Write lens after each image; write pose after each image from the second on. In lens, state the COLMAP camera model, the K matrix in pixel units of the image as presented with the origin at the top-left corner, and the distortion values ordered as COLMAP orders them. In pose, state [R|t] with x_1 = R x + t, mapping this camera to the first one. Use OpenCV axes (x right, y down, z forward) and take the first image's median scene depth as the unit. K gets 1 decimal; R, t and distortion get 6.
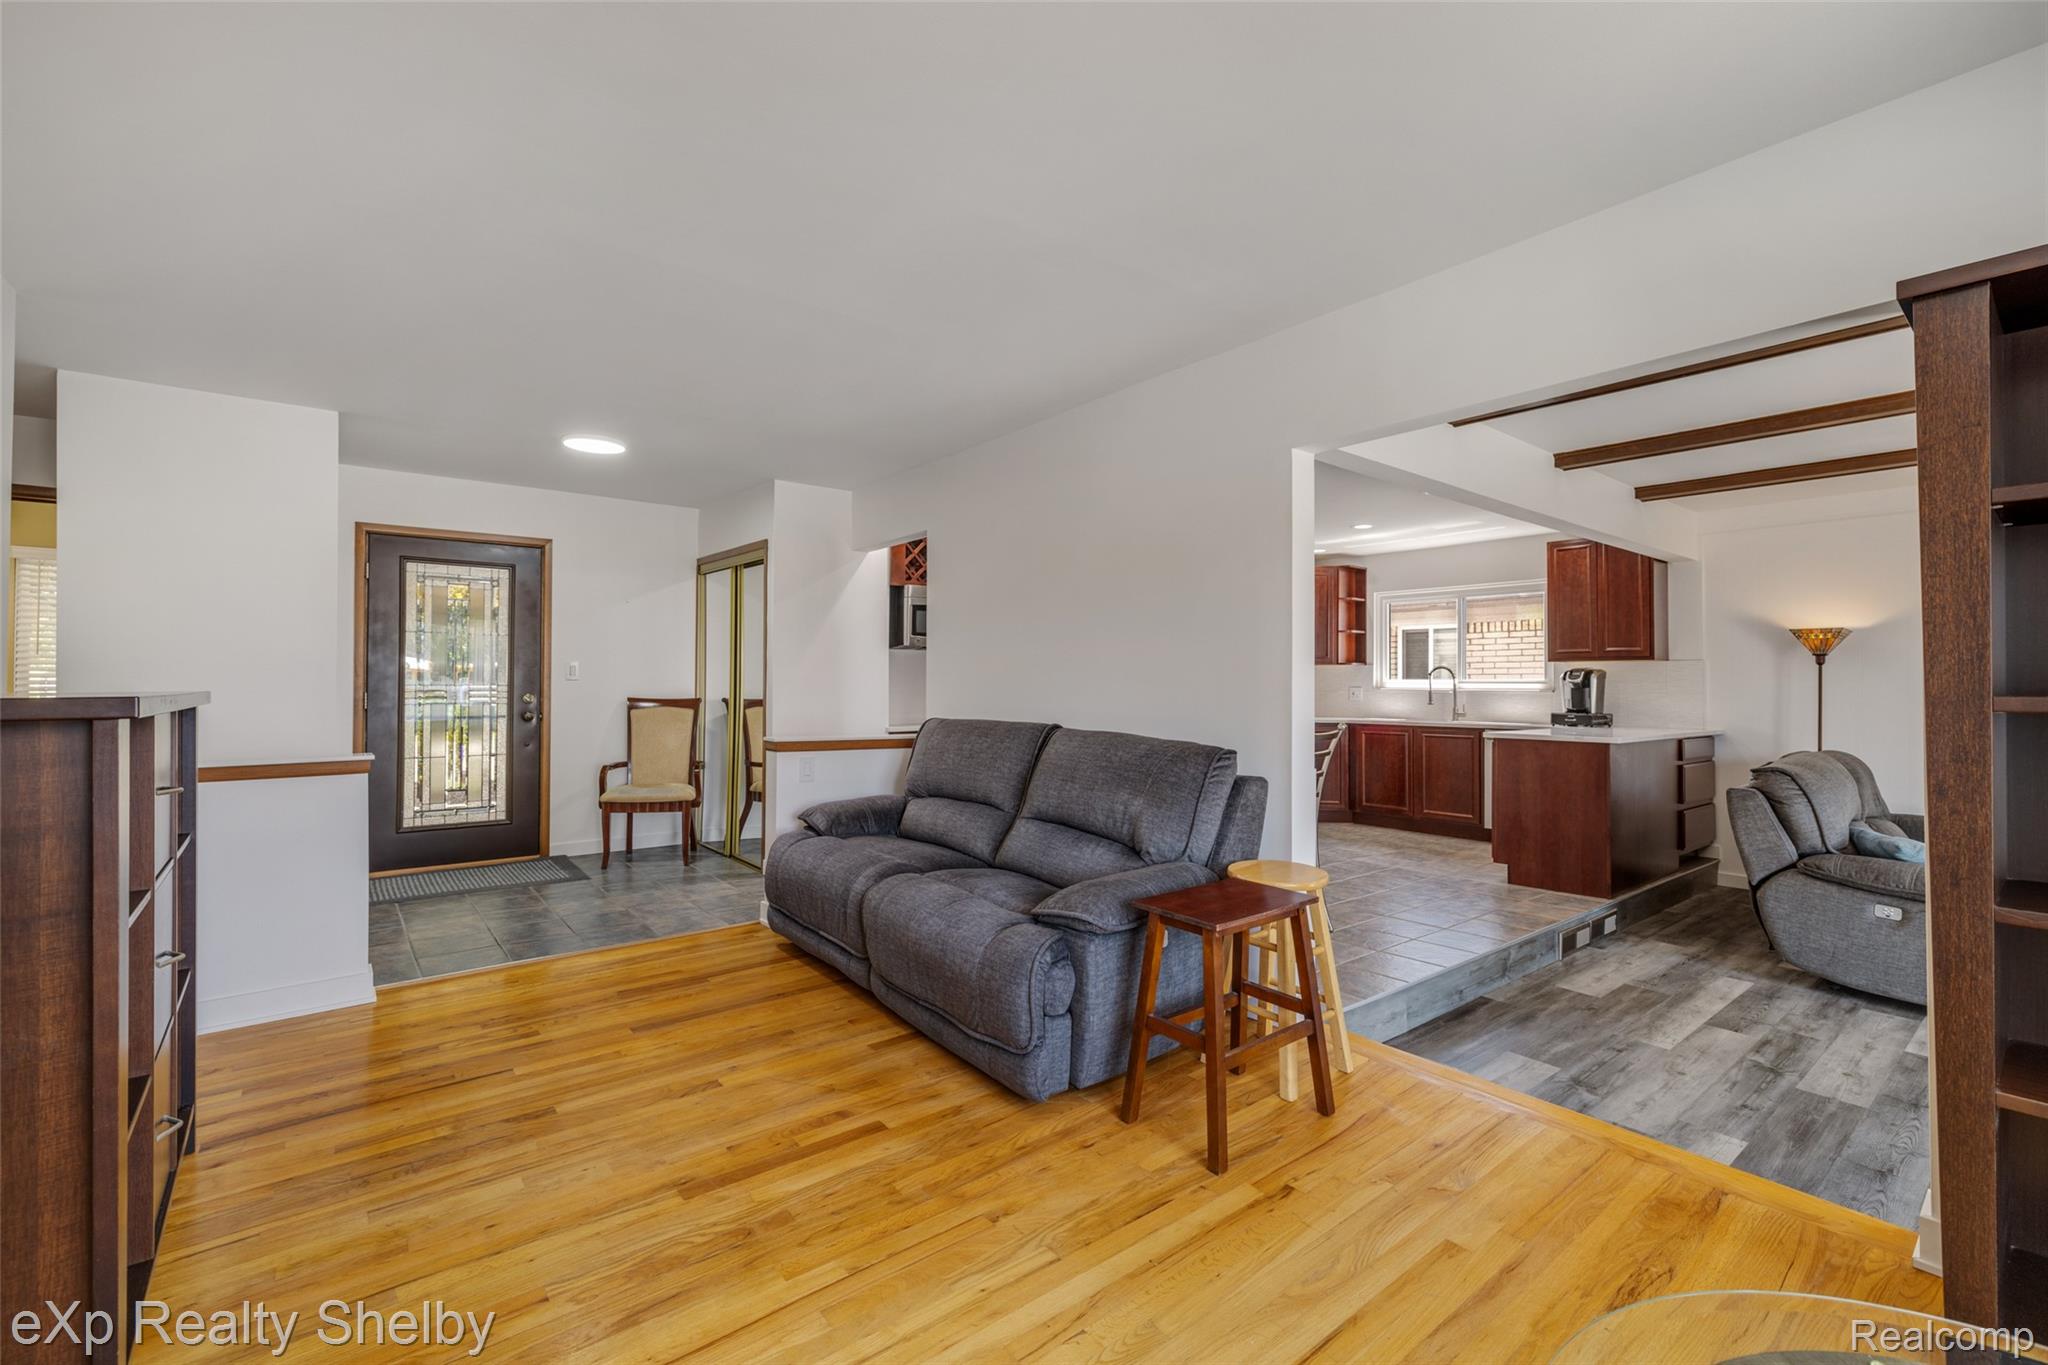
lens RADIAL K [[875.5, 0, 1025.9], [0, 875.5, 674.9], [0, 0, 1]] dist [0.002140, 0.000229]
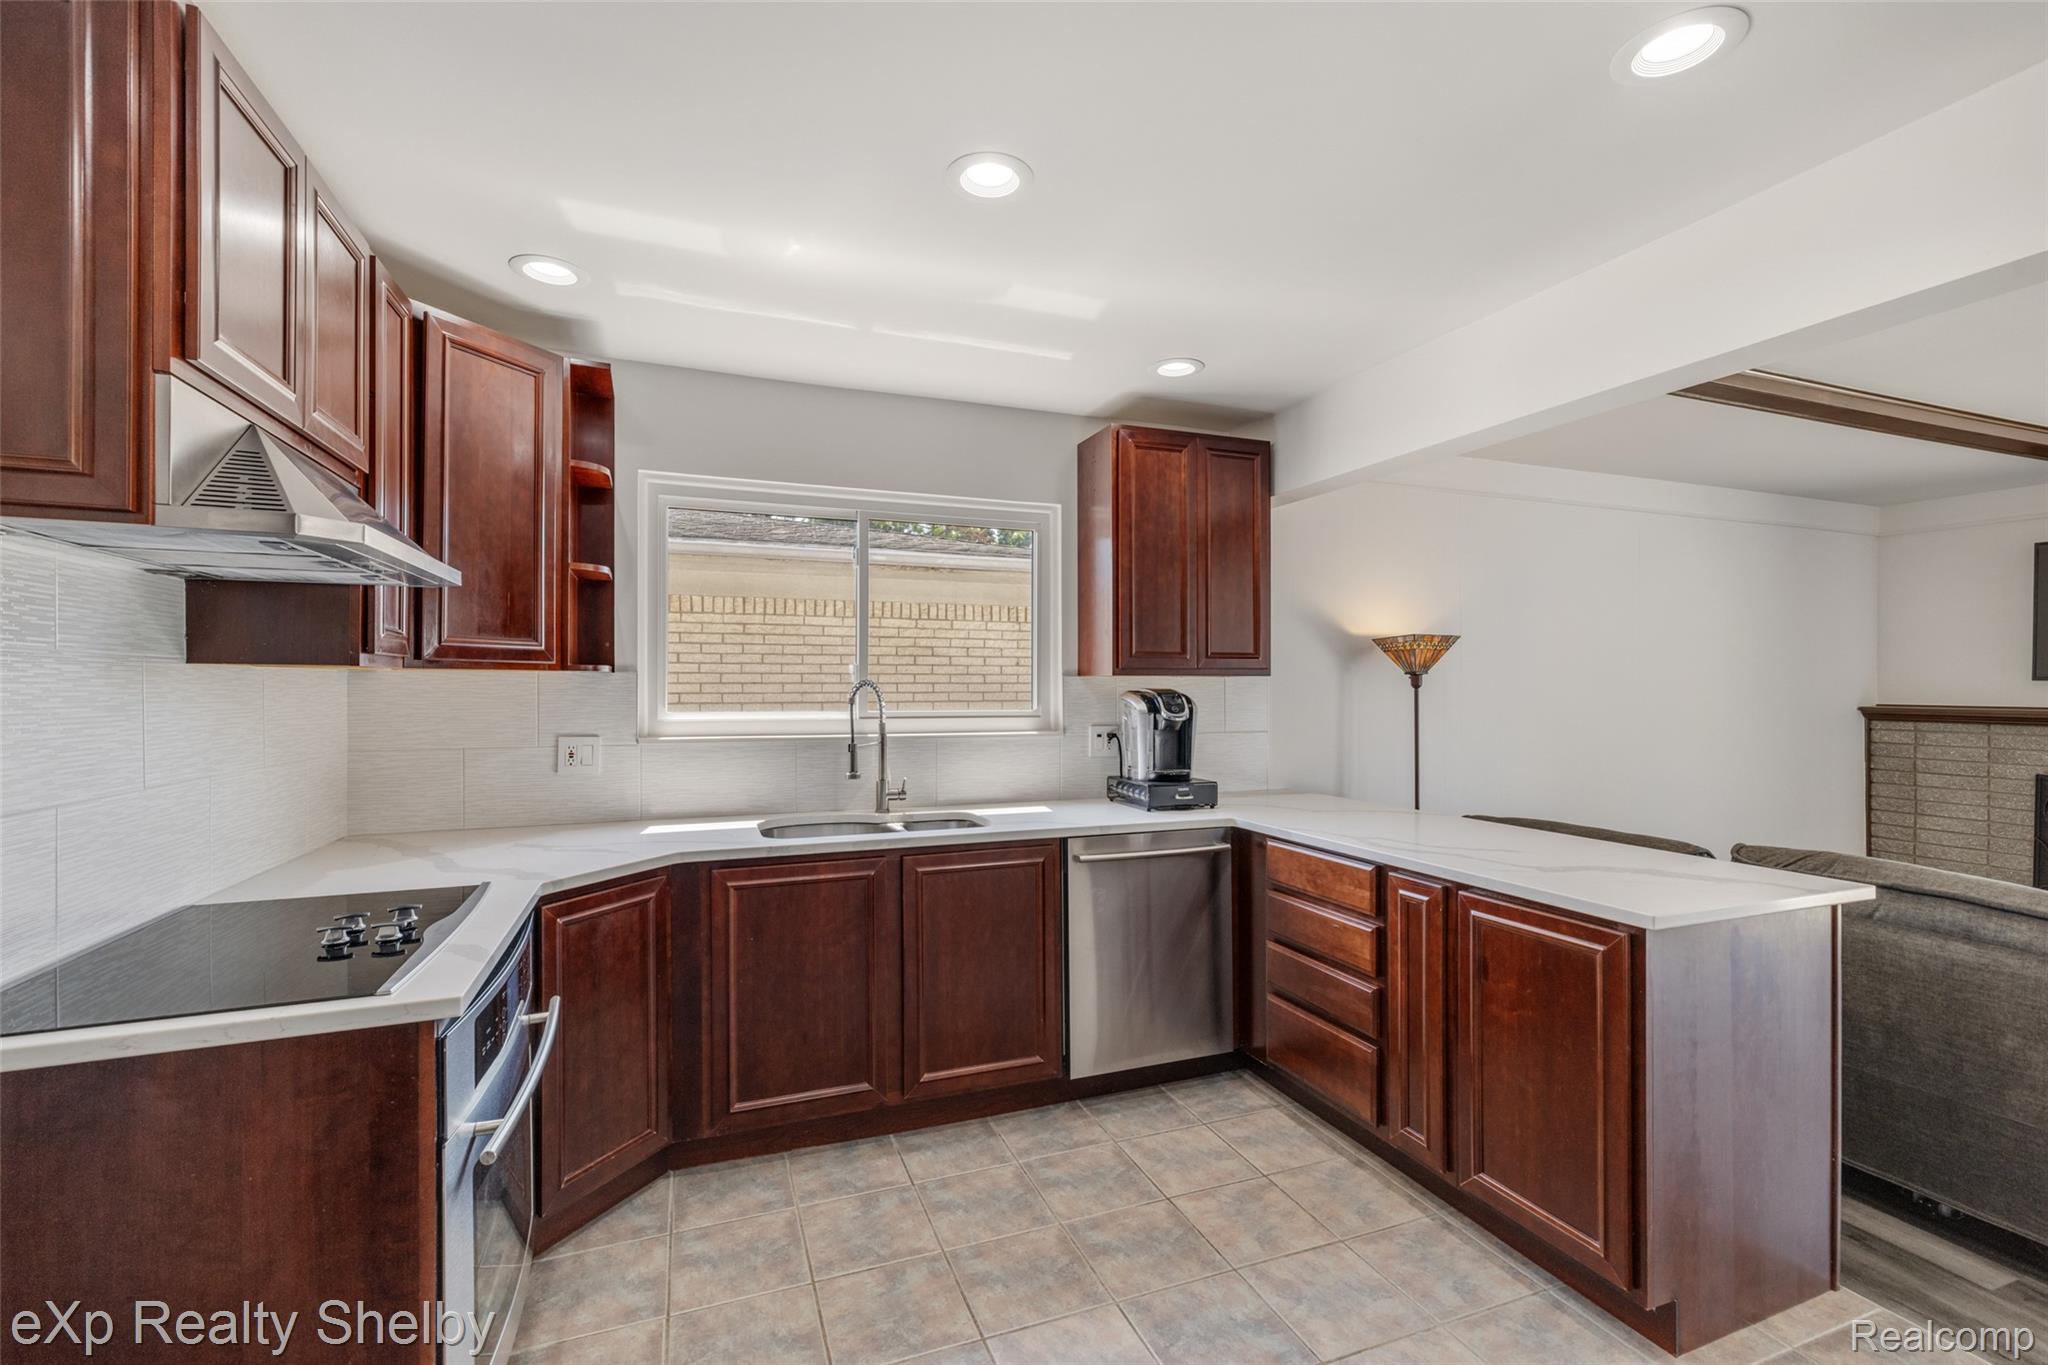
lens RADIAL K [[888.9, 0, 1025.6], [0, 888.9, 685.9], [0, 0, 1]] dist [0.004307, 0.000122]
pose [[0.302973, -0.006336, 0.952978, 0.143422], [-0.012665, 0.999863, 0.010674, -0.016482], [-0.952915, -0.015304, 0.302852, 1.072616]]
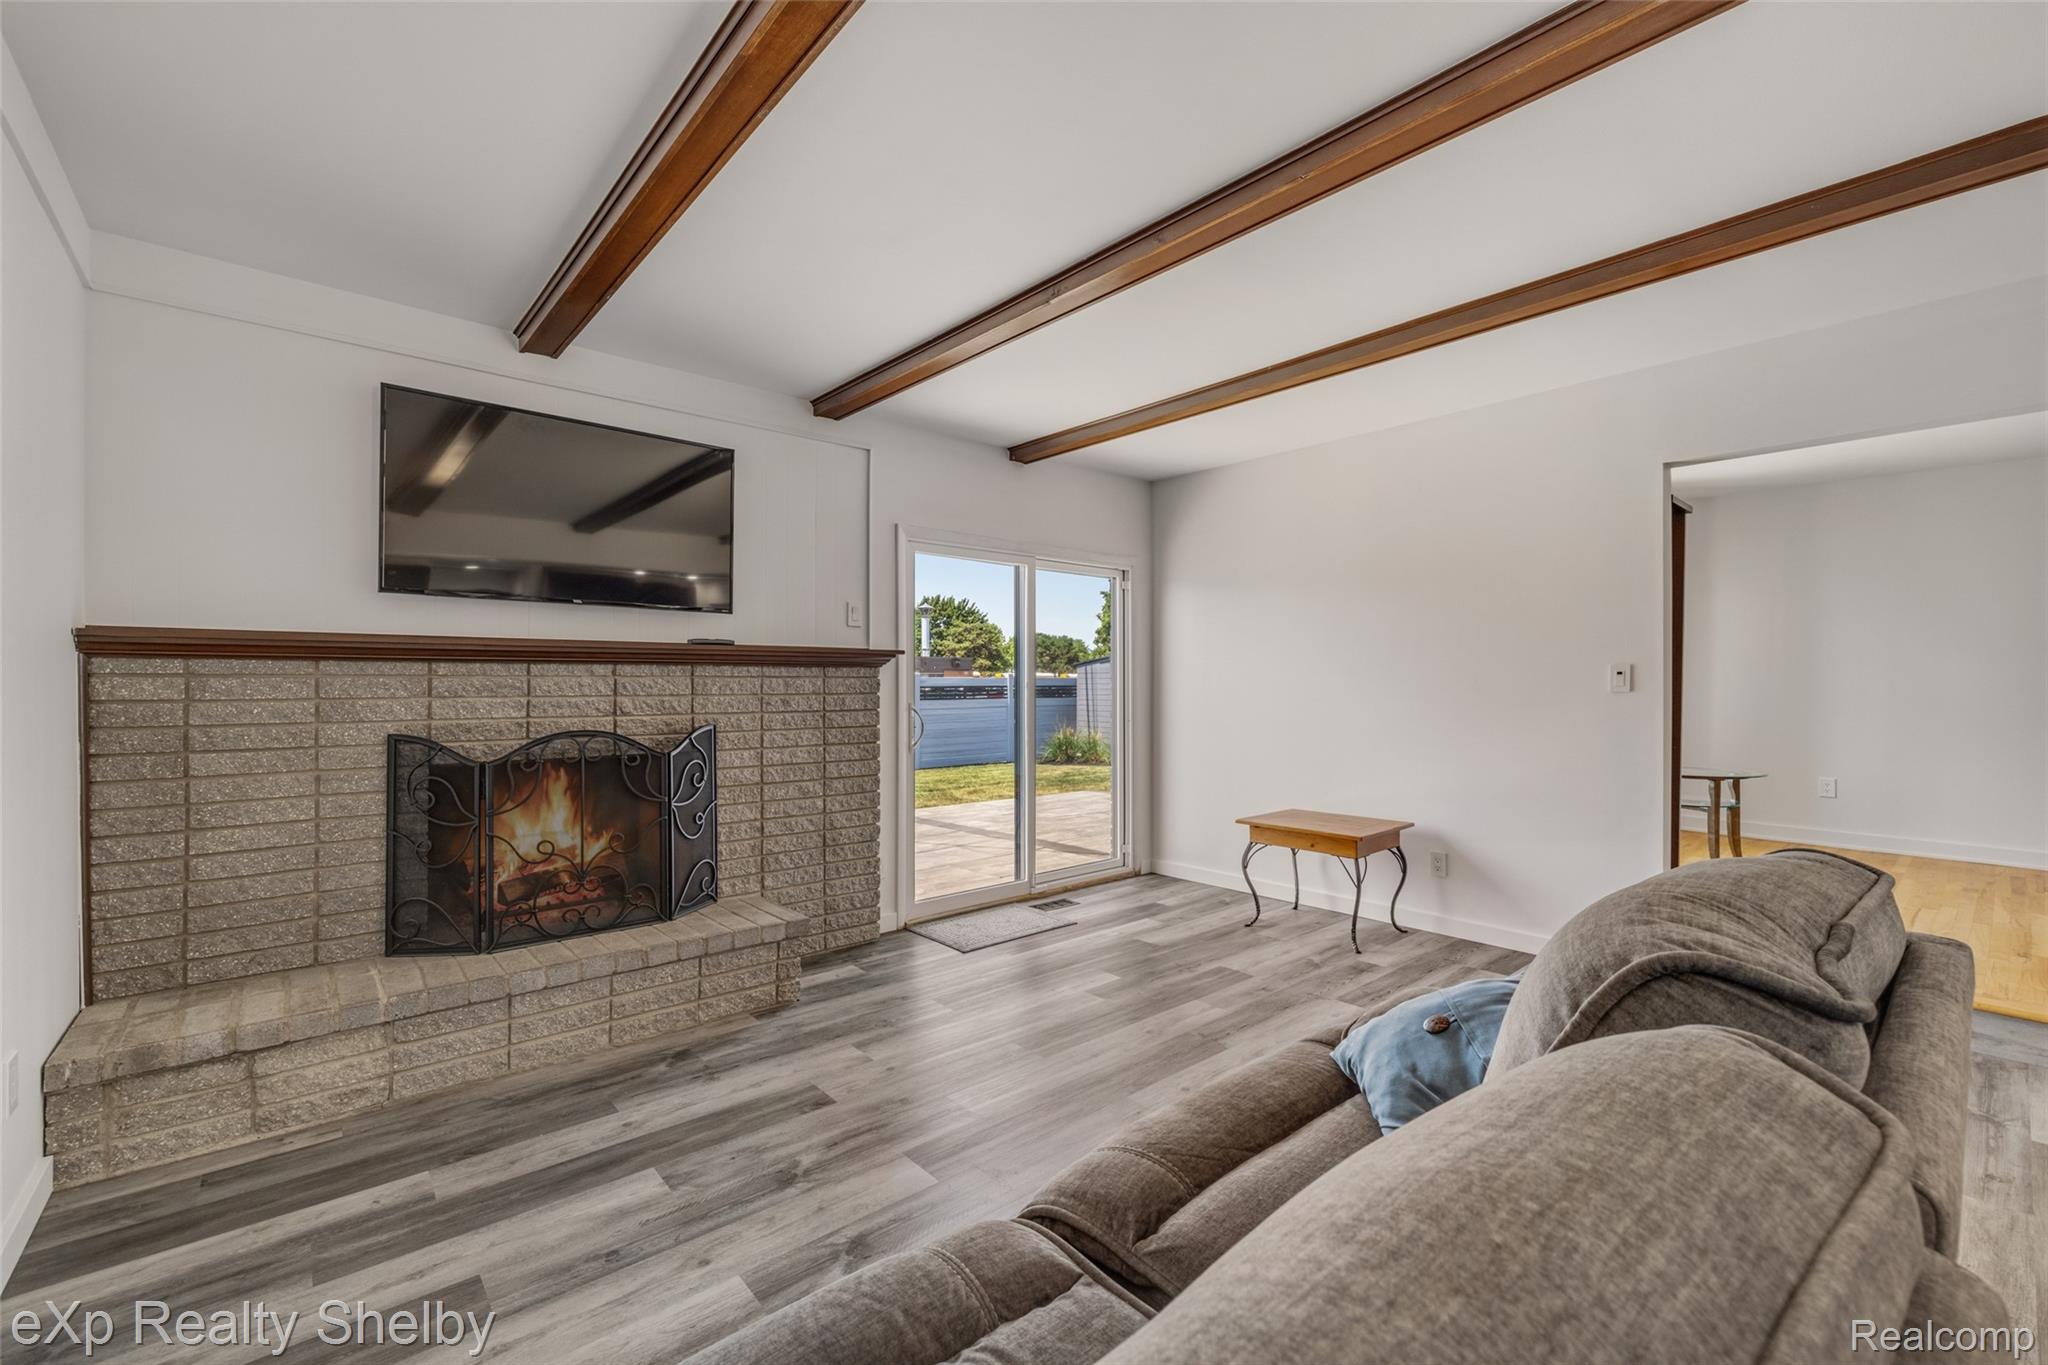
lens RADIAL K [[861.0, 0, 1024.0], [0, 861.0, 682.5], [0, 0, 1]] dist [0.001484, 0.000207]
pose [[-0.999299, -0.007921, -0.036582, 0.855430], [-0.007600, 0.999931, -0.008926, 0.032986], [0.036650, -0.008642, -0.999291, 0.967270]]
